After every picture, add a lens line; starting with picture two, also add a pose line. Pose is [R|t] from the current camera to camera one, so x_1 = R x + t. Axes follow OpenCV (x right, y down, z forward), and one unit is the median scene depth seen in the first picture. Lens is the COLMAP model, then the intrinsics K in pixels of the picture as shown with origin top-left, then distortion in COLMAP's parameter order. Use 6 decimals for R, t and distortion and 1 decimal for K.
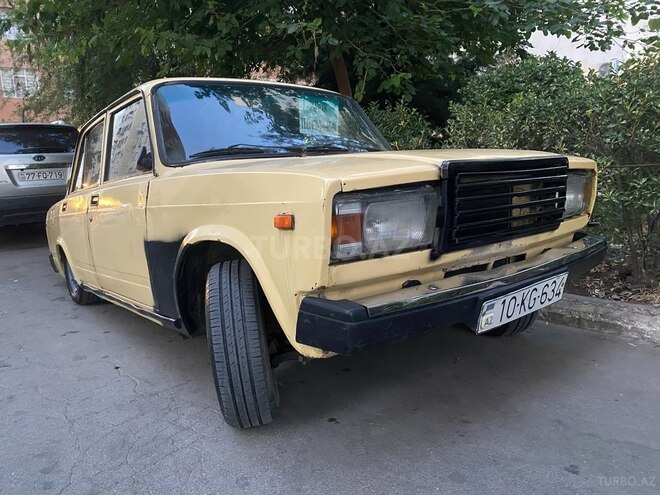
lens RADIAL K [[516.6, 0, 346.1], [0, 516.6, 259.9], [0, 0, 1]] dist [0.003948, -0.008805]
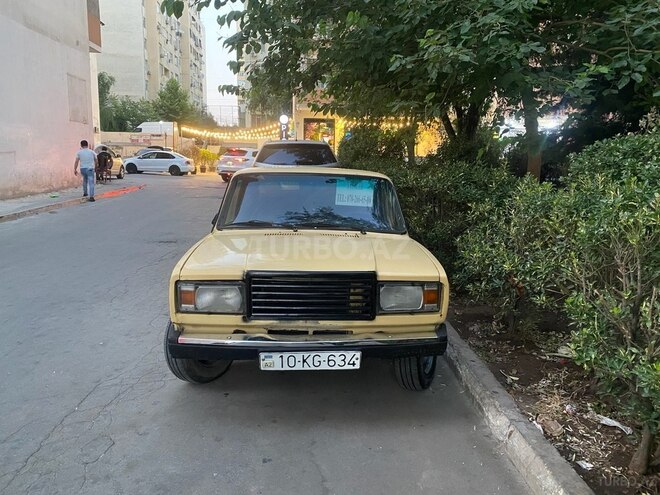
lens RADIAL K [[514.8, 0, 326.2], [0, 514.8, 250.0], [0, 0, 1]] dist [0.008054, -0.007256]
pose [[0.794929, 0.172194, -0.581754, 1.007677], [-0.161126, 0.984363, 0.071194, -0.302518], [0.584916, 0.037142, 0.810243, -0.207793]]
